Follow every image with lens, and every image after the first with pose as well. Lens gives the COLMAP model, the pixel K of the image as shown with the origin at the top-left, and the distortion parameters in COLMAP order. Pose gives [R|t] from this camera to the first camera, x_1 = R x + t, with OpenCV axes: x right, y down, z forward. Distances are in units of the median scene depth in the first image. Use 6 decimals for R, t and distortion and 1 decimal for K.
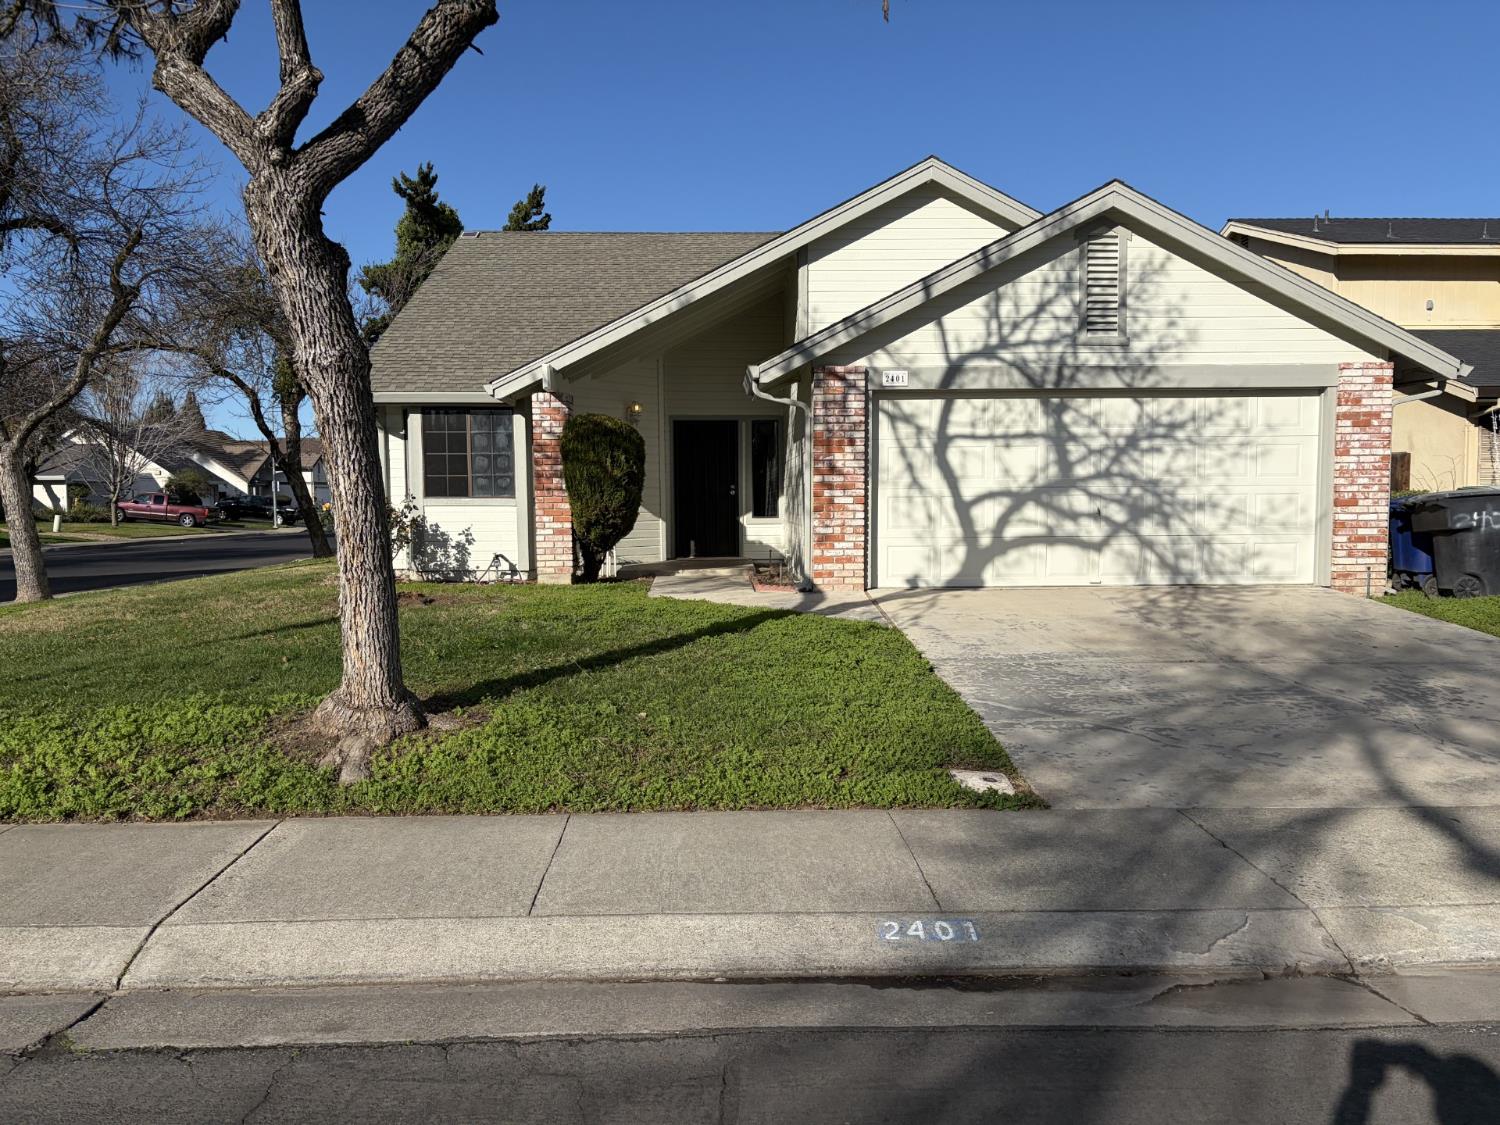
lens RADIAL K [[1135.7, 0, 759.8], [0, 1135.7, 554.7], [0, 0, 1]] dist [0.085900, -0.102080]
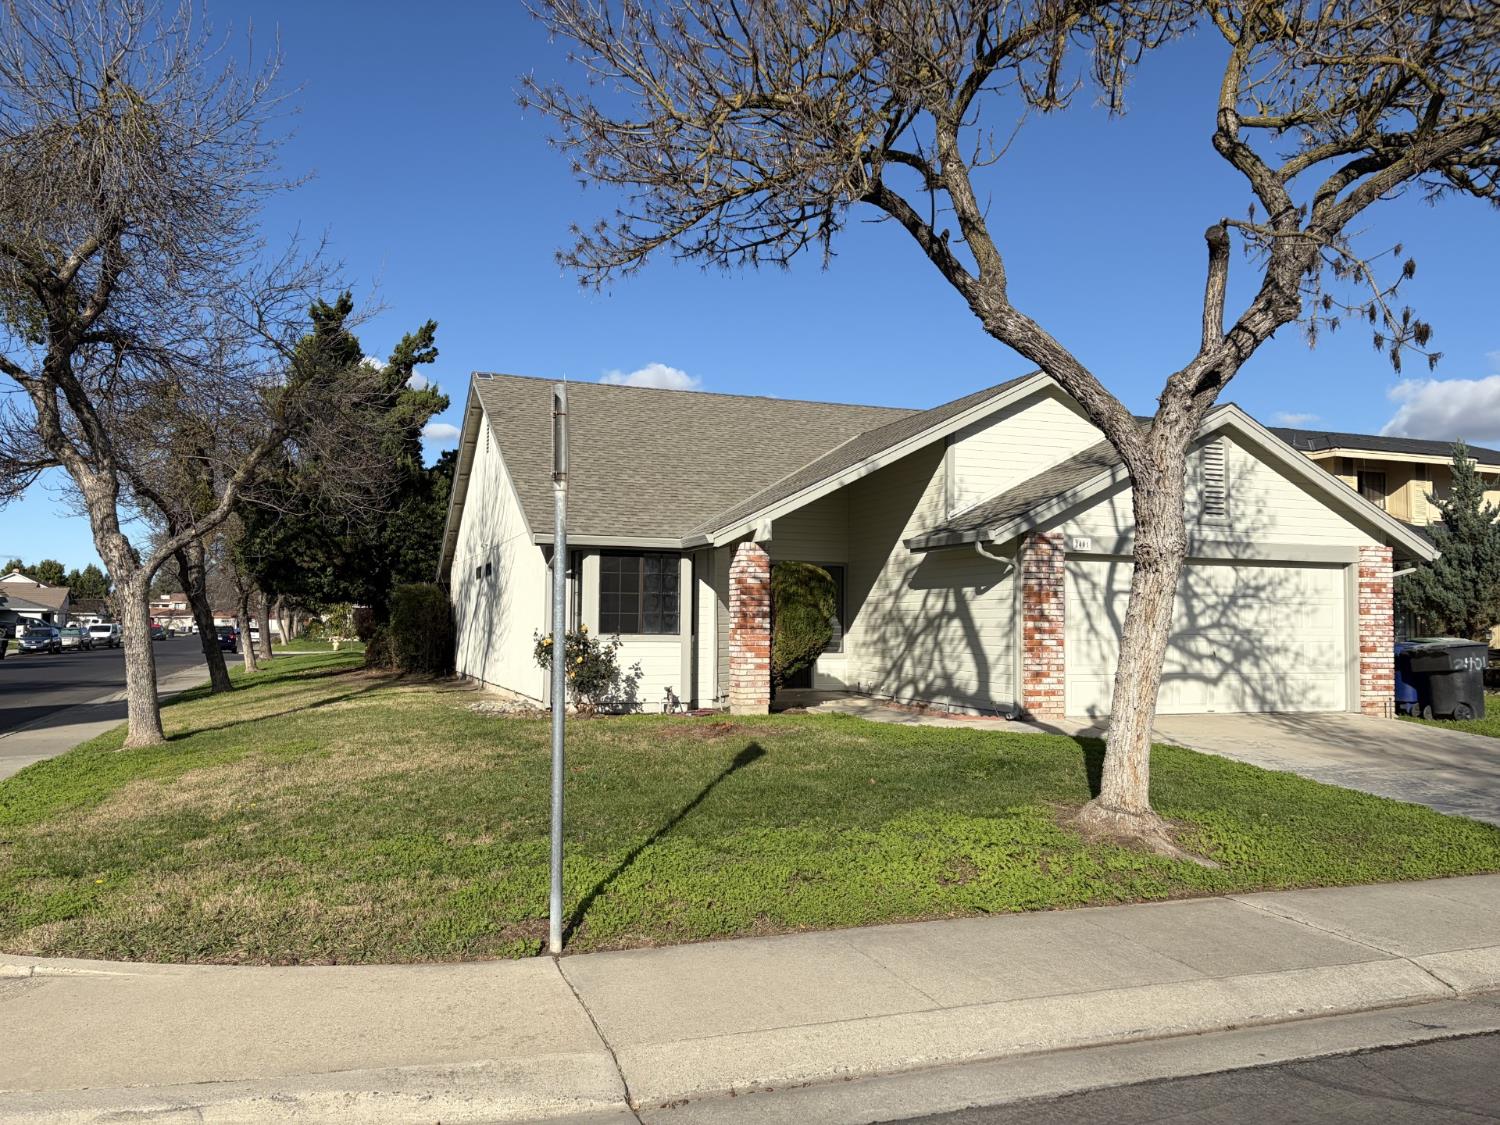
lens RADIAL K [[1135.7, 0, 759.8], [0, 1135.7, 554.7], [0, 0, 1]] dist [0.085900, -0.102080]
pose [[0.949398, 0.034148, 0.312213, -0.585473], [0.001707, 0.993496, -0.113854, -0.002855], [-0.314070, 0.108625, 0.943165, -0.055020]]
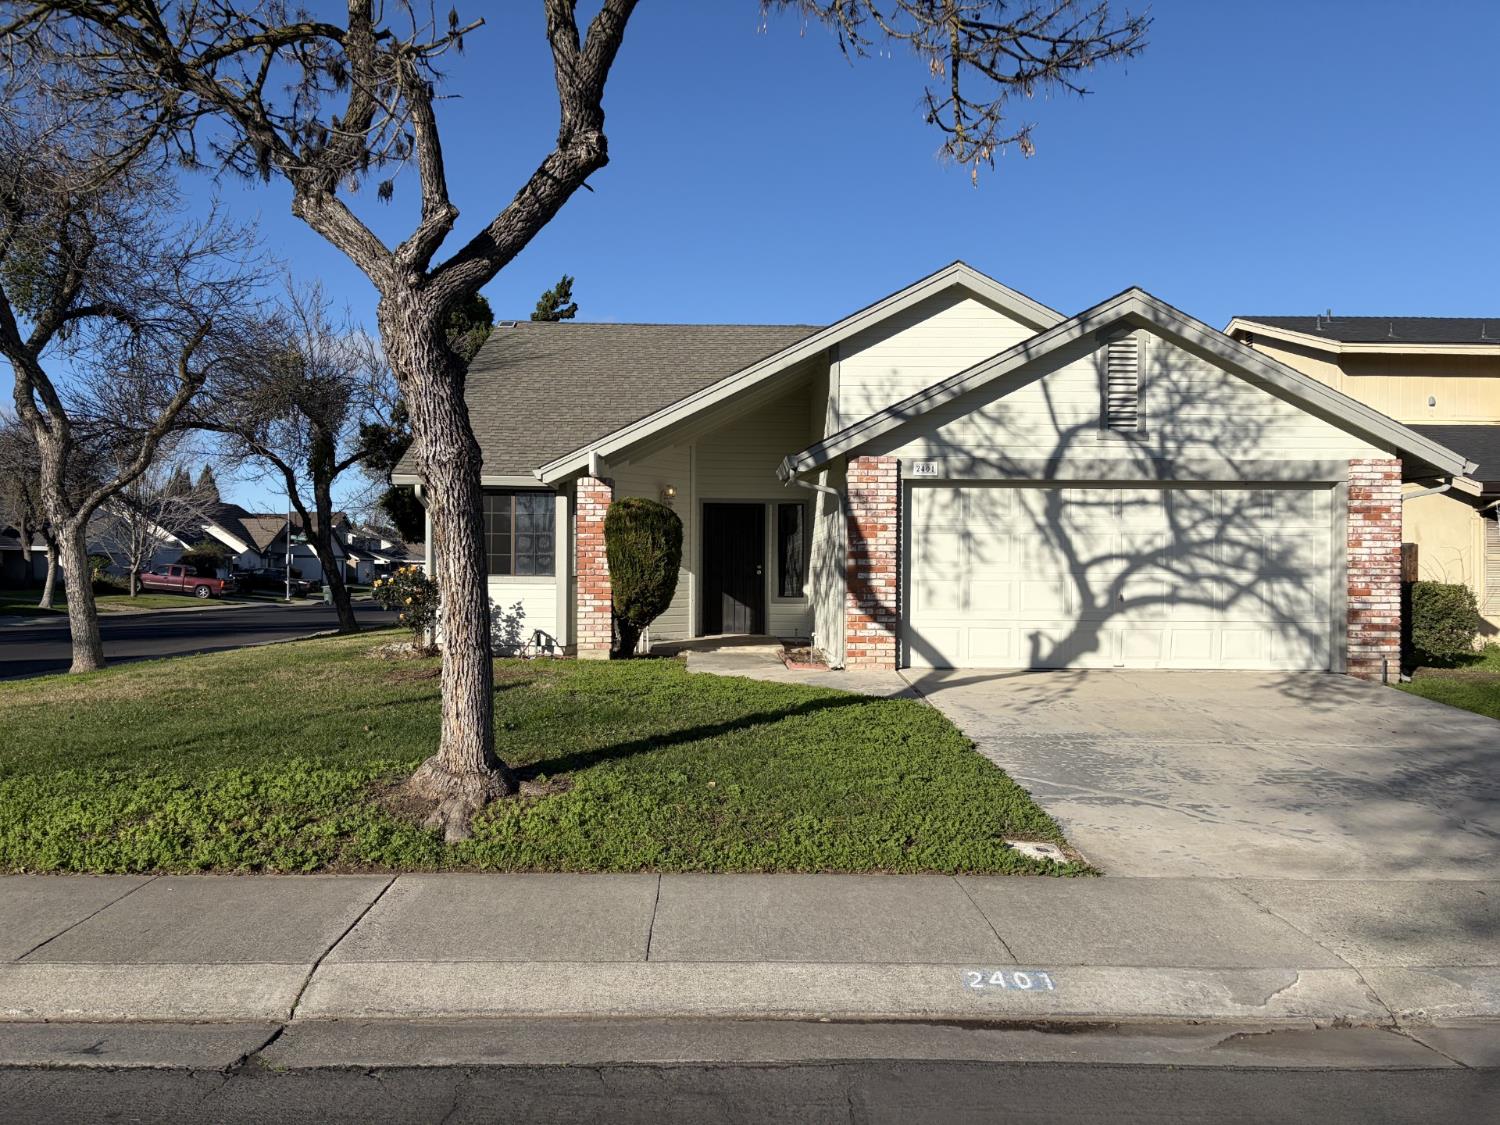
lens RADIAL K [[1133.8, 0, 748.7], [0, 1133.8, 556.0], [0, 0, 1]] dist [0.066459, -0.070923]
pose [[0.999856, 0.012310, -0.011723, -0.031366], [-0.013065, 0.997685, -0.066732, -0.001486], [0.010874, 0.066876, 0.997702, -0.043458]]
